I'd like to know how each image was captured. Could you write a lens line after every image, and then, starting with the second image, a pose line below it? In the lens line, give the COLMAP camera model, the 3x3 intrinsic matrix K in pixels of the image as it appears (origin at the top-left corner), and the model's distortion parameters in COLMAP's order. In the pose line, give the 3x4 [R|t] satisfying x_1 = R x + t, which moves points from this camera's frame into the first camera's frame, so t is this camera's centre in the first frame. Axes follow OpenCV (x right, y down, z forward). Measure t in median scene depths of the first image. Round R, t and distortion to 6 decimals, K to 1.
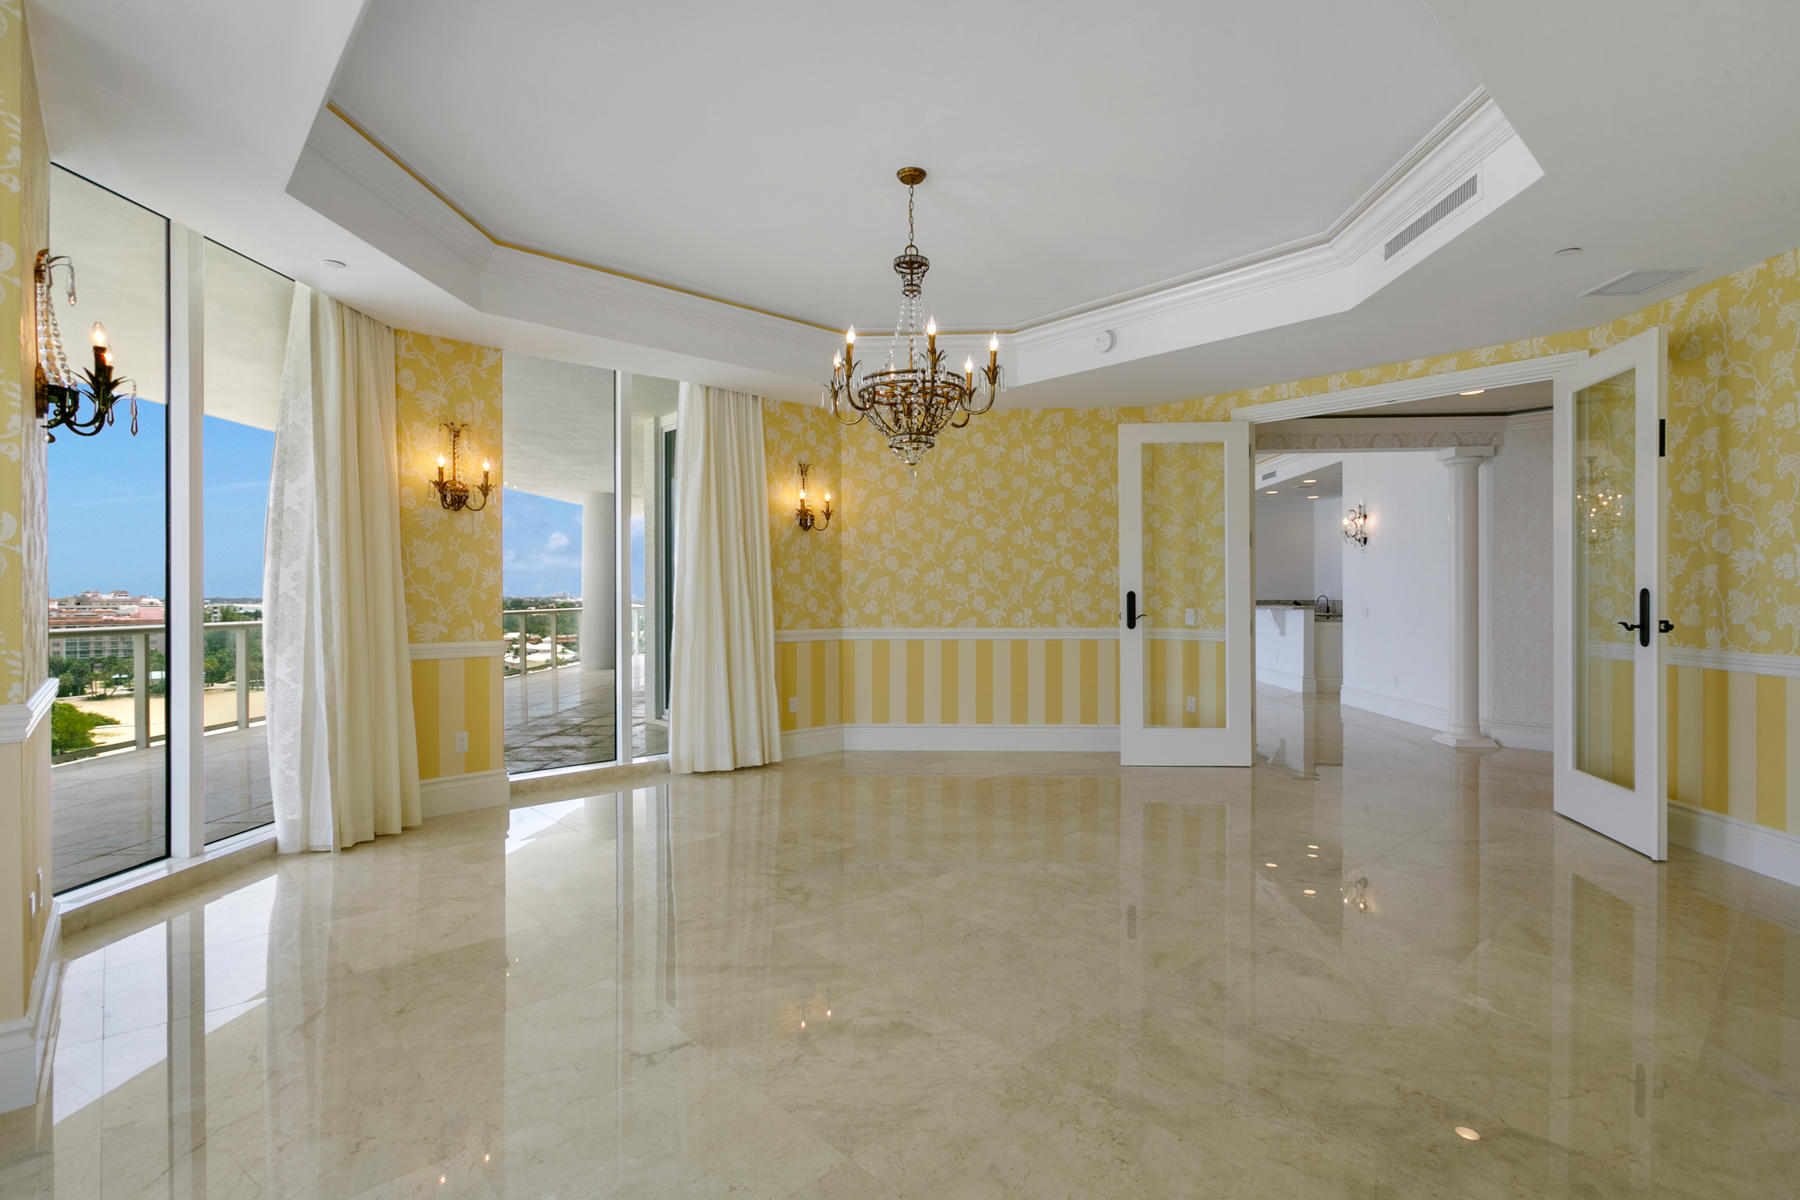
lens RADIAL K [[880.2, 0, 899.9], [0, 880.2, 595.1], [0, 0, 1]] dist [-0.015166, 0.005485]
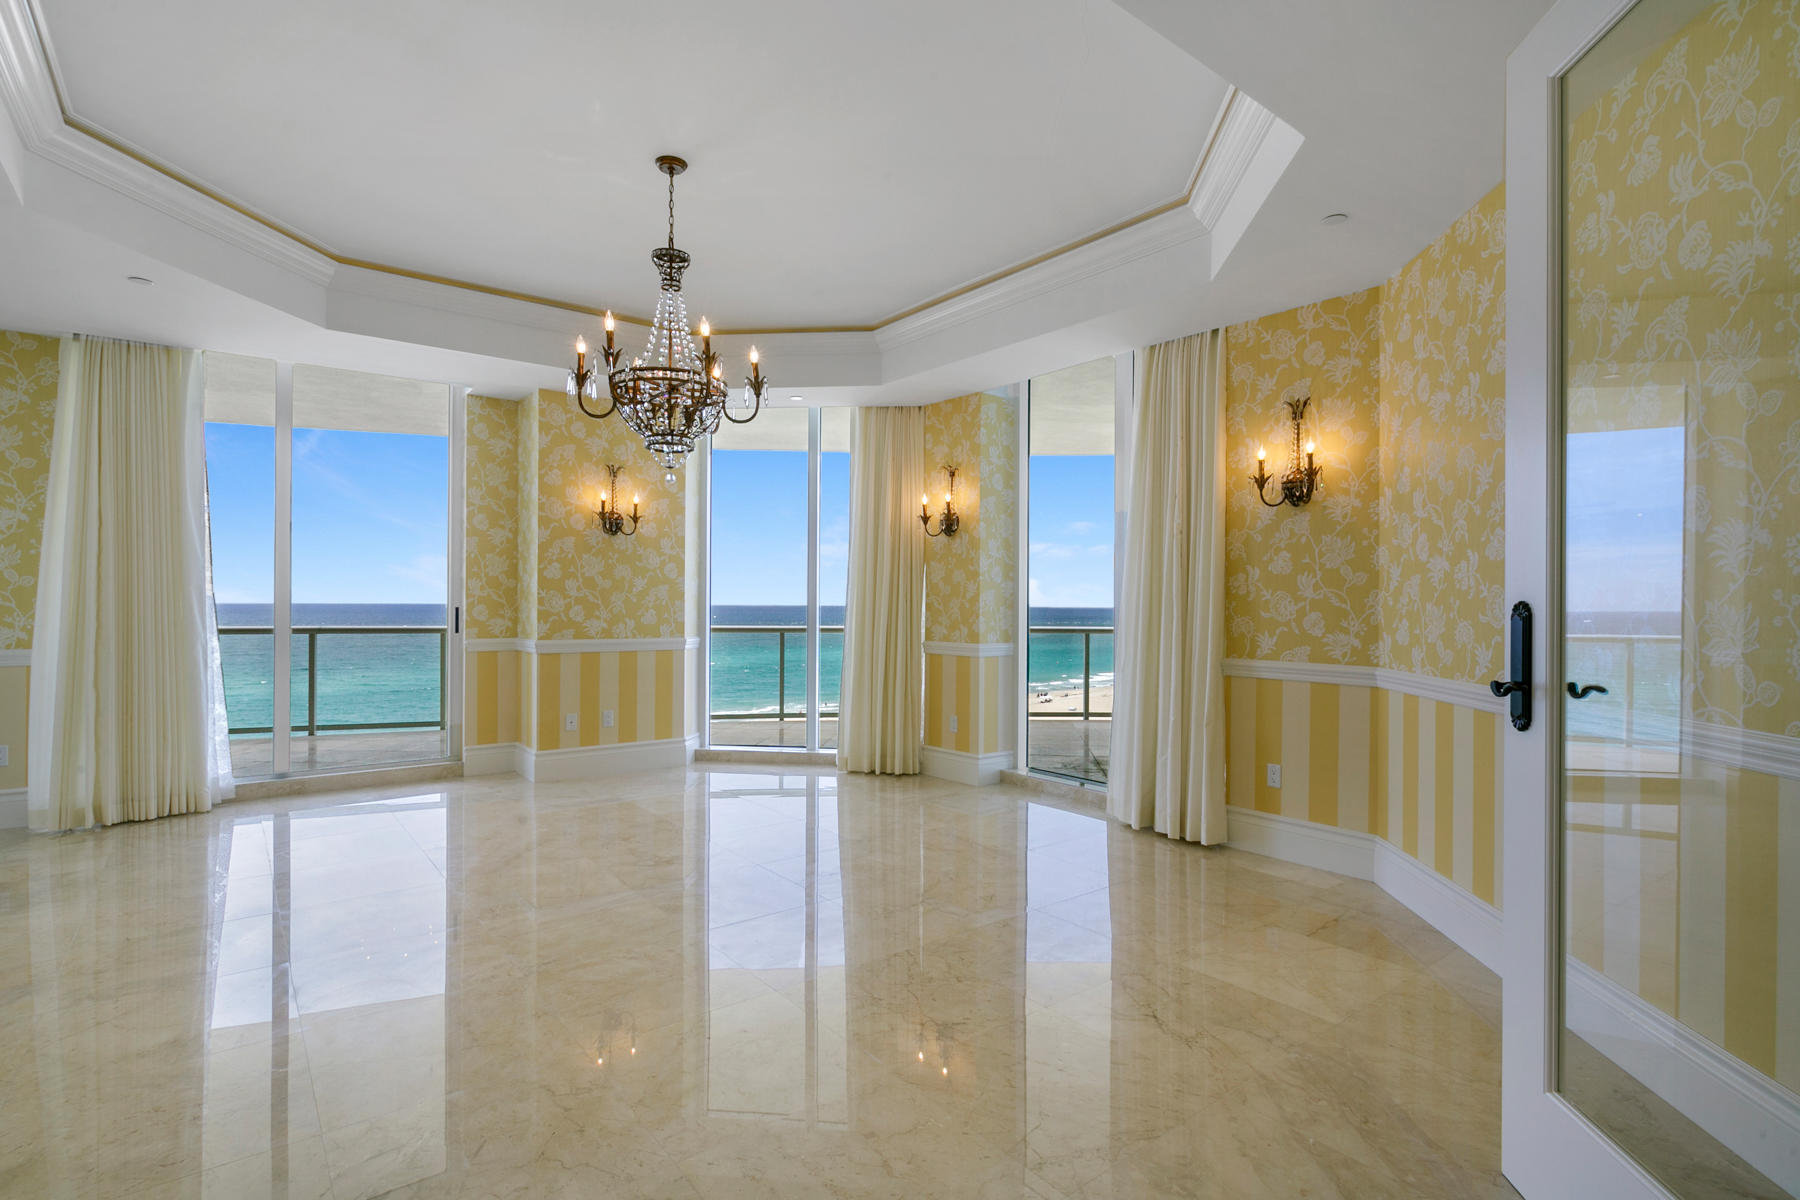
lens RADIAL K [[880.2, 0, 910.1], [0, 880.2, 599.8], [0, 0, 1]] dist [-0.015166, 0.005485]
pose [[-0.089441, -0.000758, -0.995992, 0.550910], [-0.005991, 0.999982, -0.000223, -0.004152], [0.995974, 0.005947, -0.089444, 0.788209]]
